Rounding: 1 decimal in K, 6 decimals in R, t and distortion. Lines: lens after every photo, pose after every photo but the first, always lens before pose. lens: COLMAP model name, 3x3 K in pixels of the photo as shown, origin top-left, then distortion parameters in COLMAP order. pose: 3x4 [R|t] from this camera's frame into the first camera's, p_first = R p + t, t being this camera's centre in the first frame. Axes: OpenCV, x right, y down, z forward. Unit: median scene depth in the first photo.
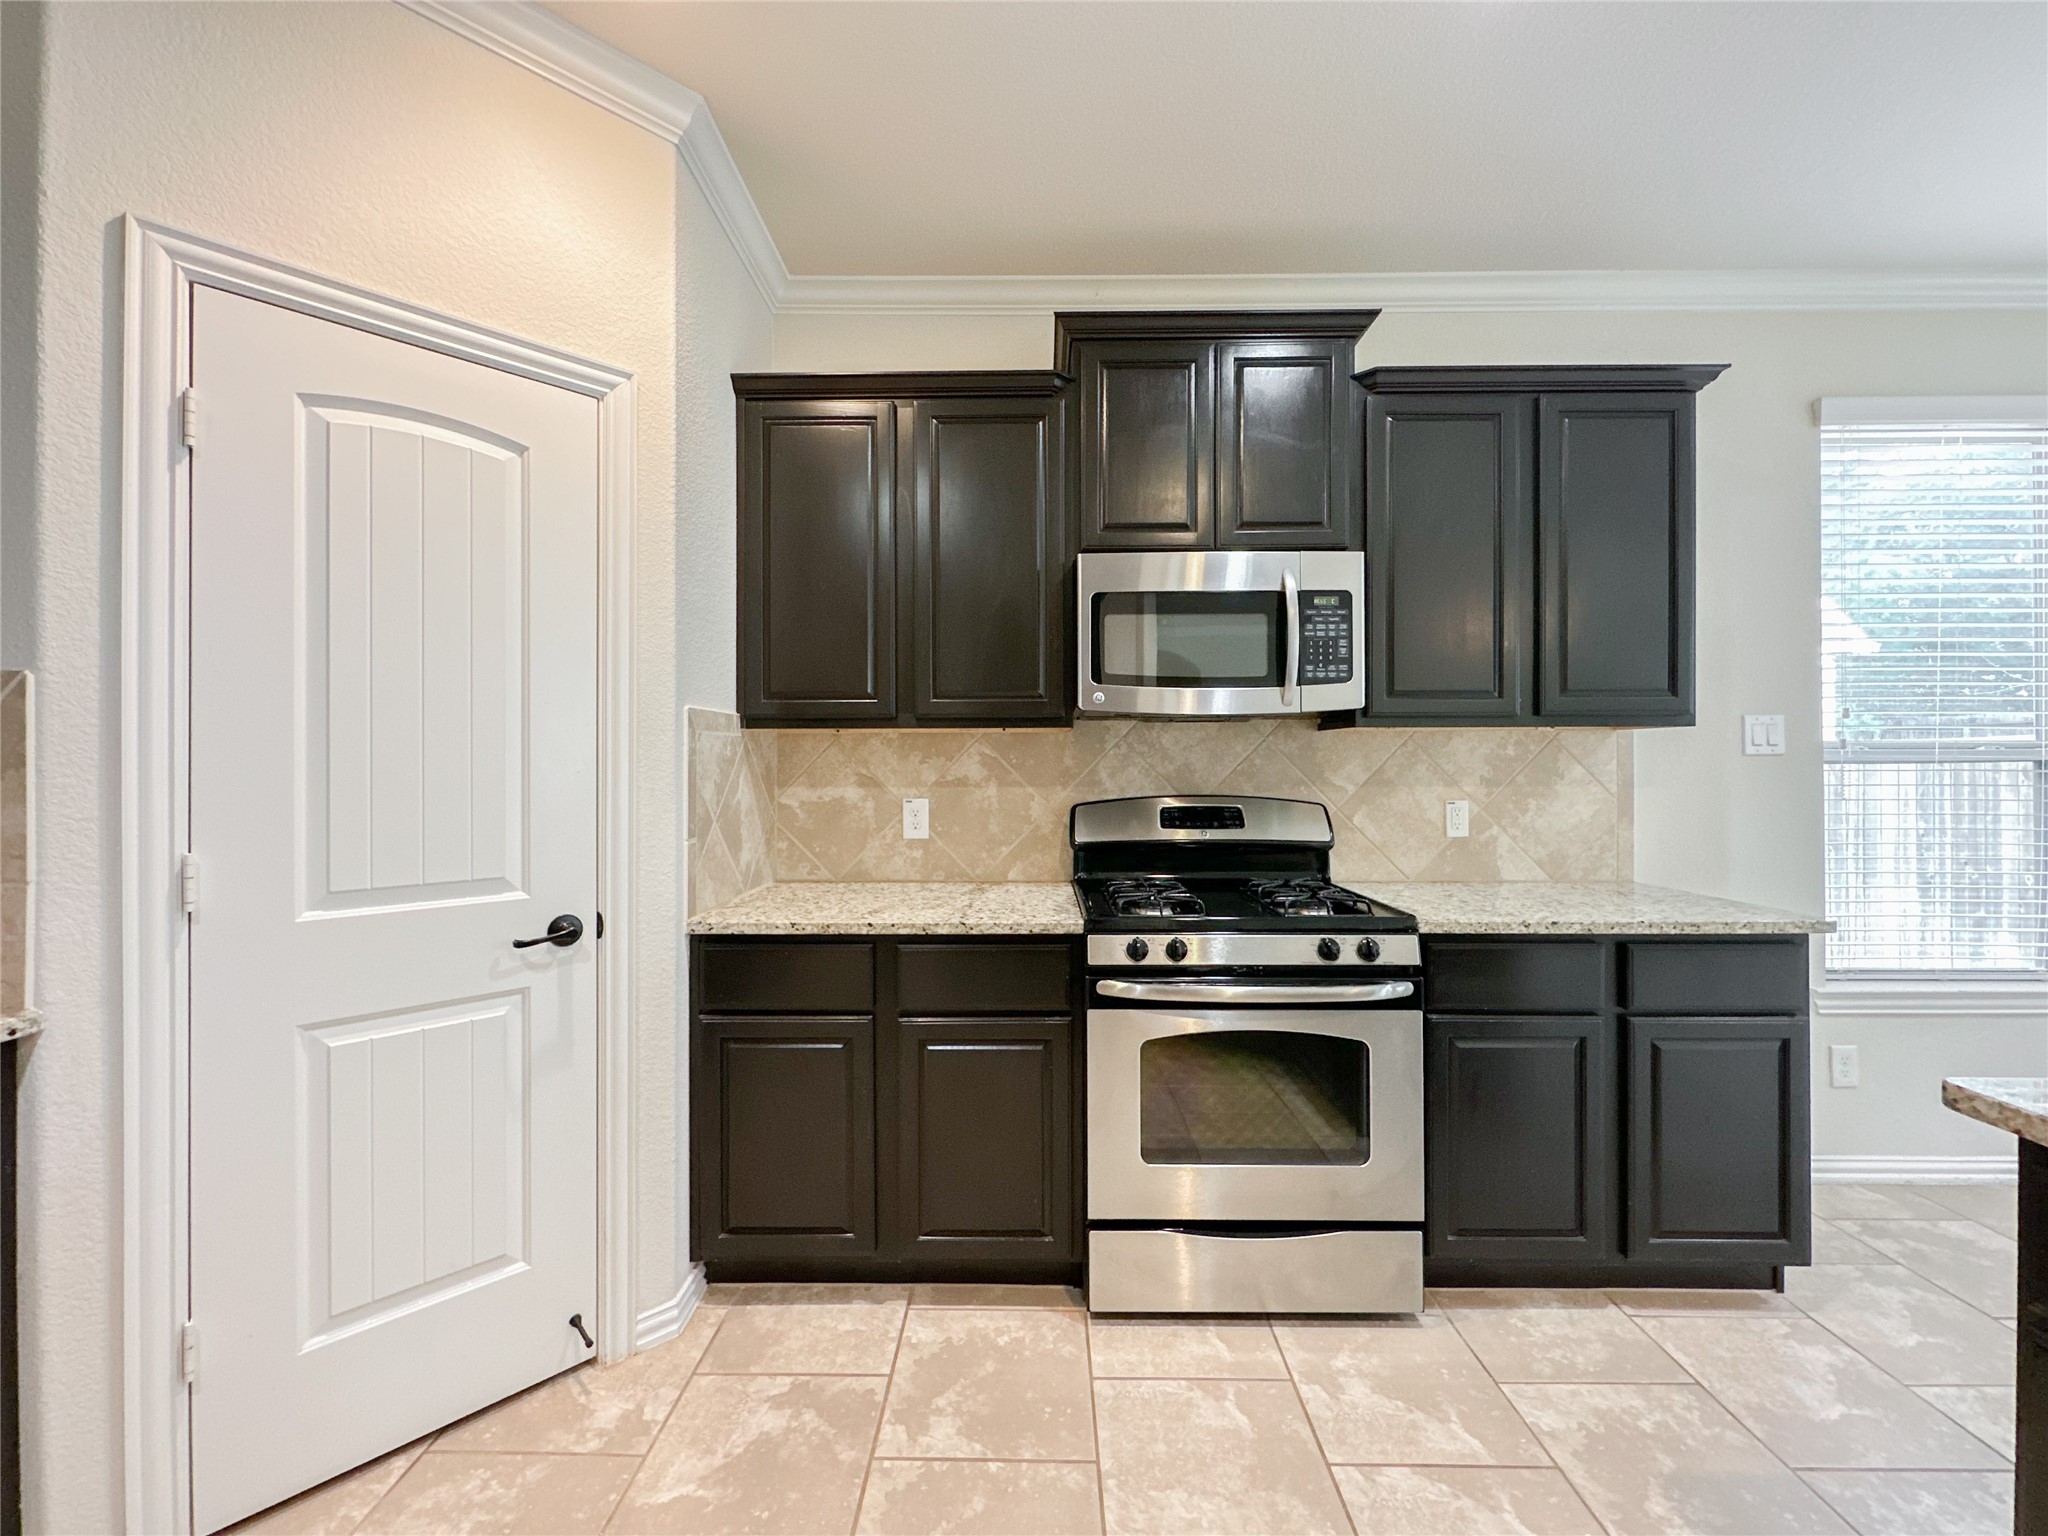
lens RADIAL K [[828.4, 0, 1026.4], [0, 828.4, 759.7], [0, 0, 1]] dist [-0.001514, -0.000090]
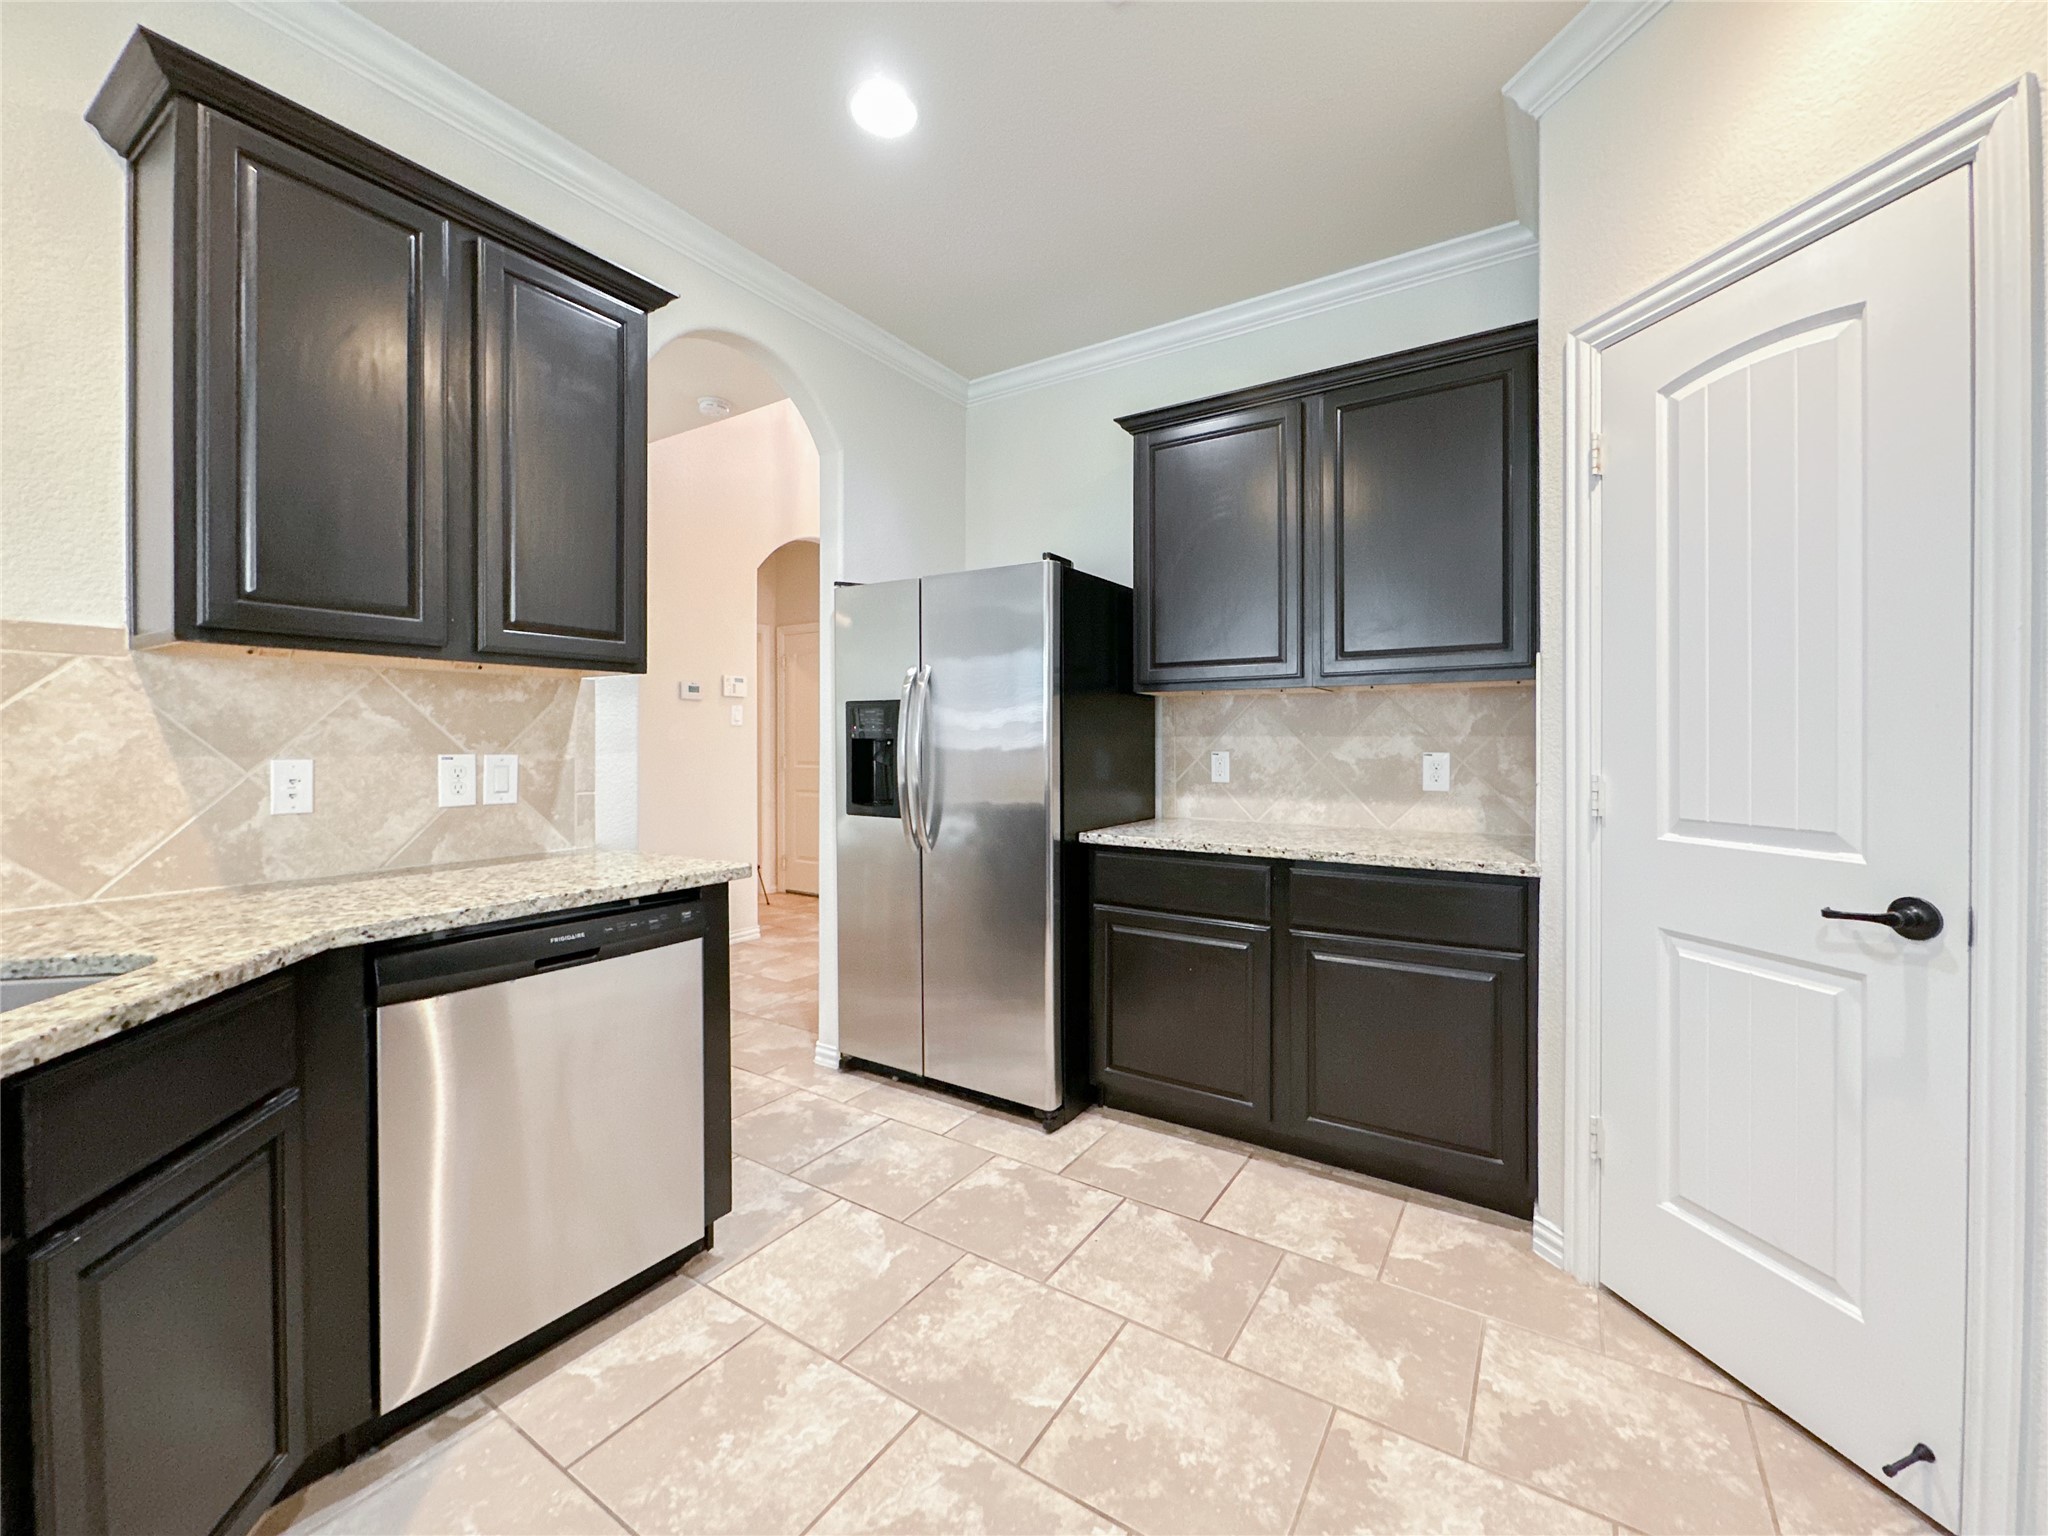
lens RADIAL K [[829.6, 0, 1028.4], [0, 829.6, 746.2], [0, 0, 1]] dist [-0.001934, -0.000397]
pose [[-0.528544, 0.006287, -0.848882, 0.390456], [0.005015, 0.999978, 0.004284, 0.034706], [0.848891, -0.001993, -0.528564, 0.564789]]
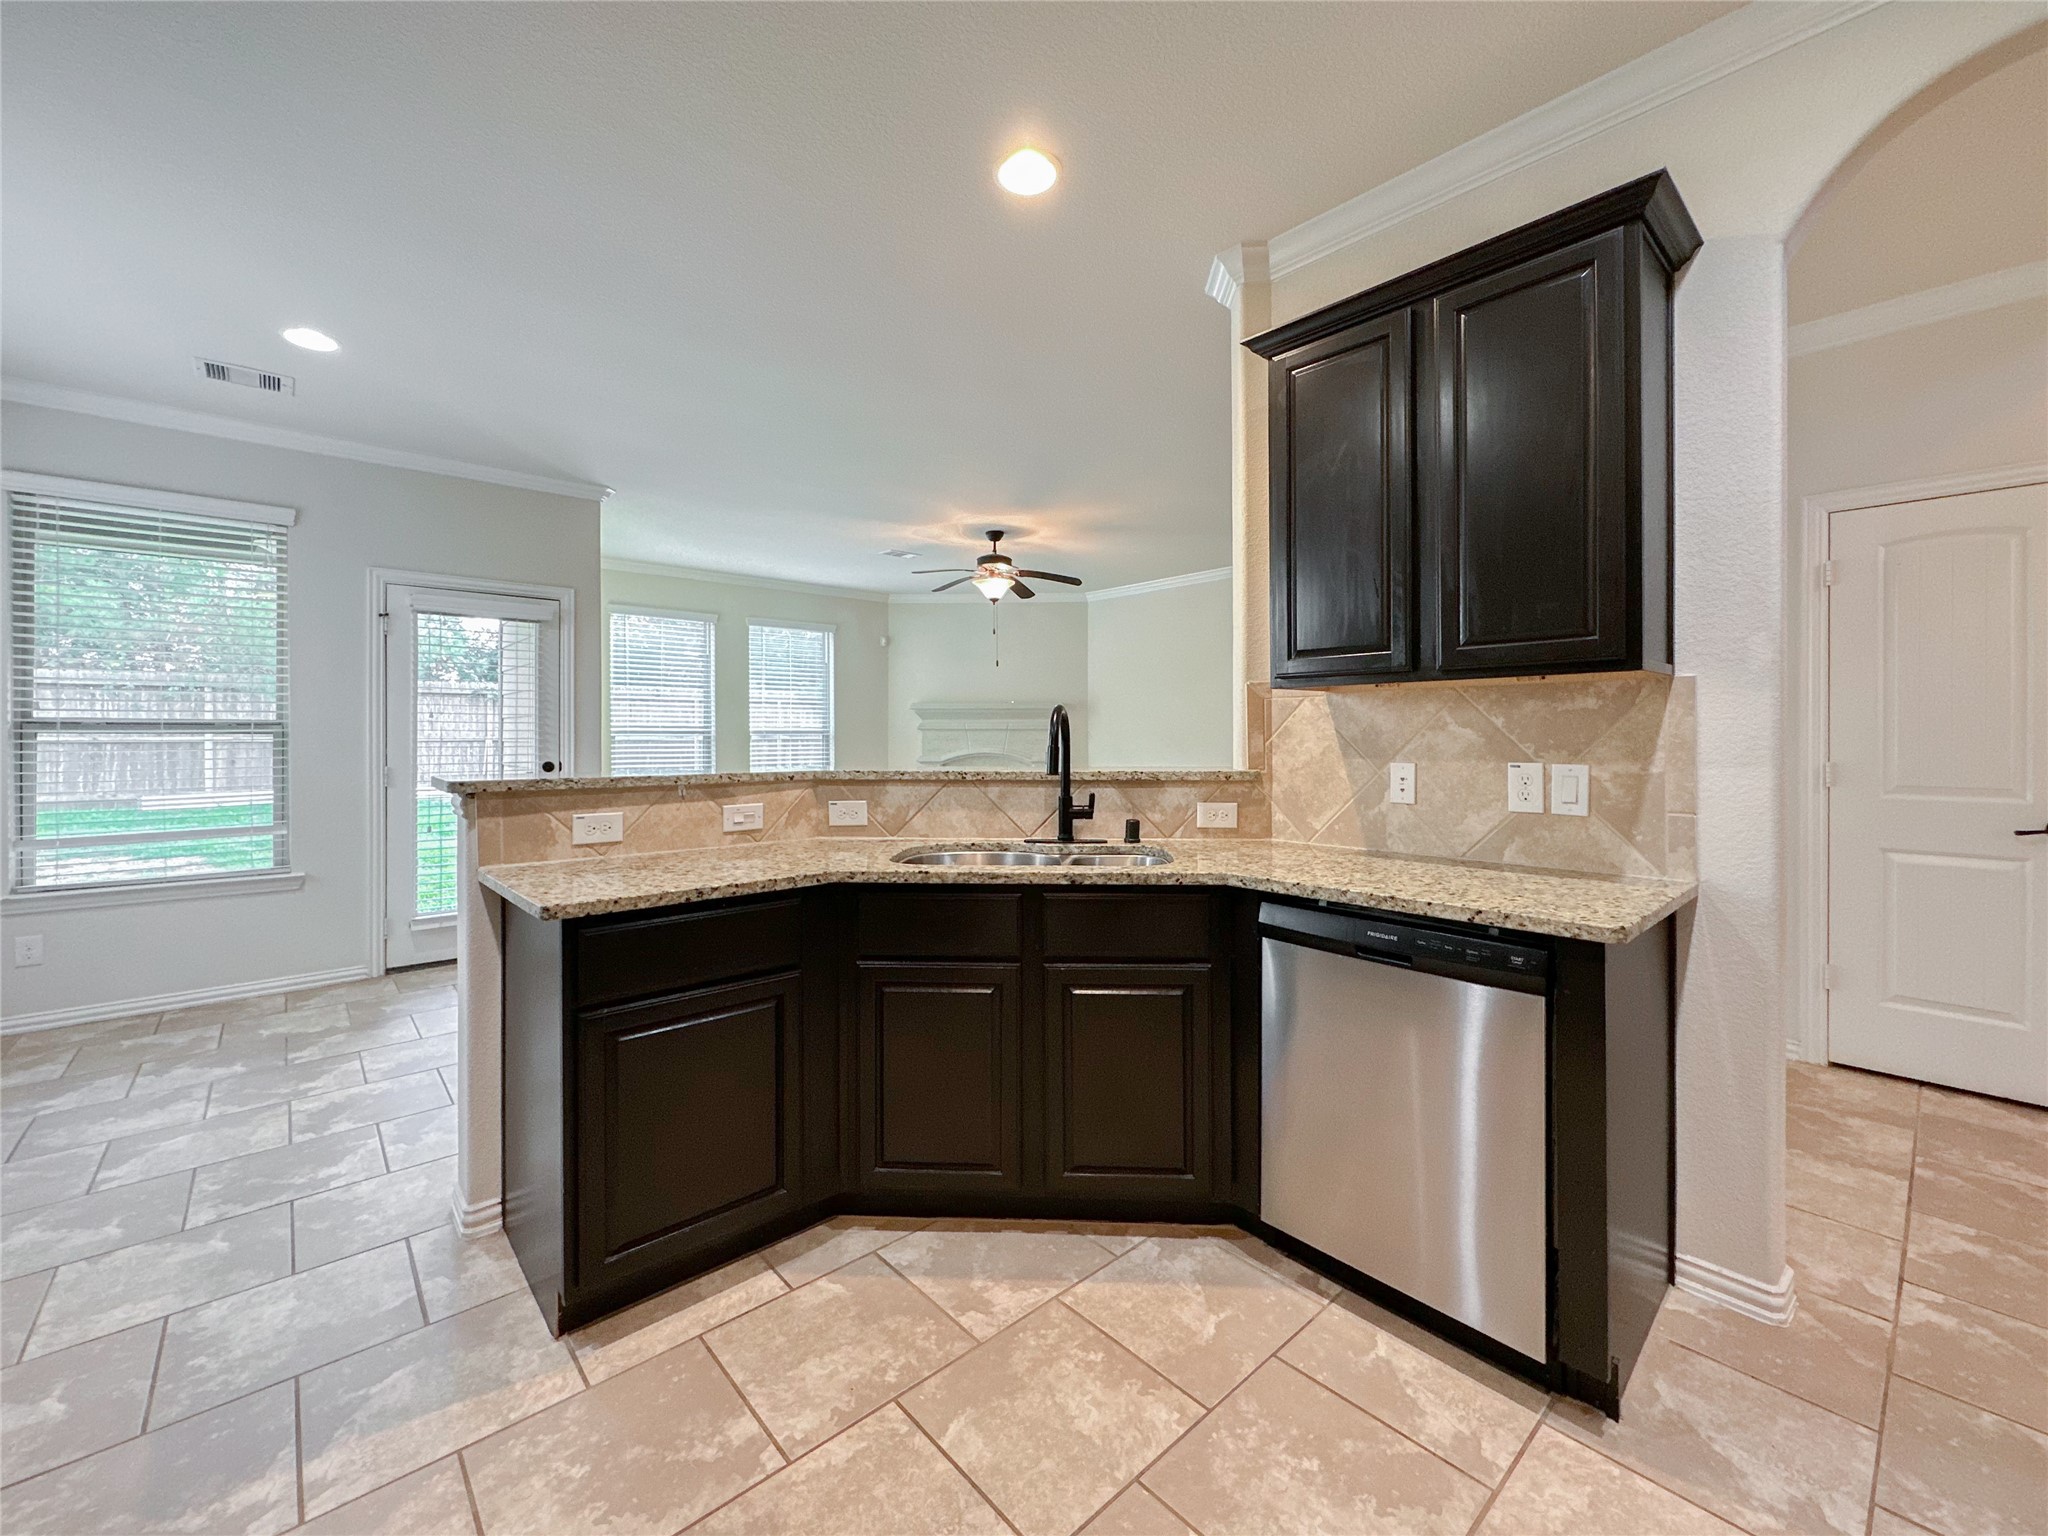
lens RADIAL K [[837.2, 0, 1036.0], [0, 837.2, 739.0], [0, 0, 1]] dist [-0.002763, -0.000311]
pose [[-0.682415, 0.000222, 0.730965, -0.365709], [0.000228, 1.000000, -0.000090, 0.017006], [-0.730965, 0.000106, -0.682415, 0.618524]]
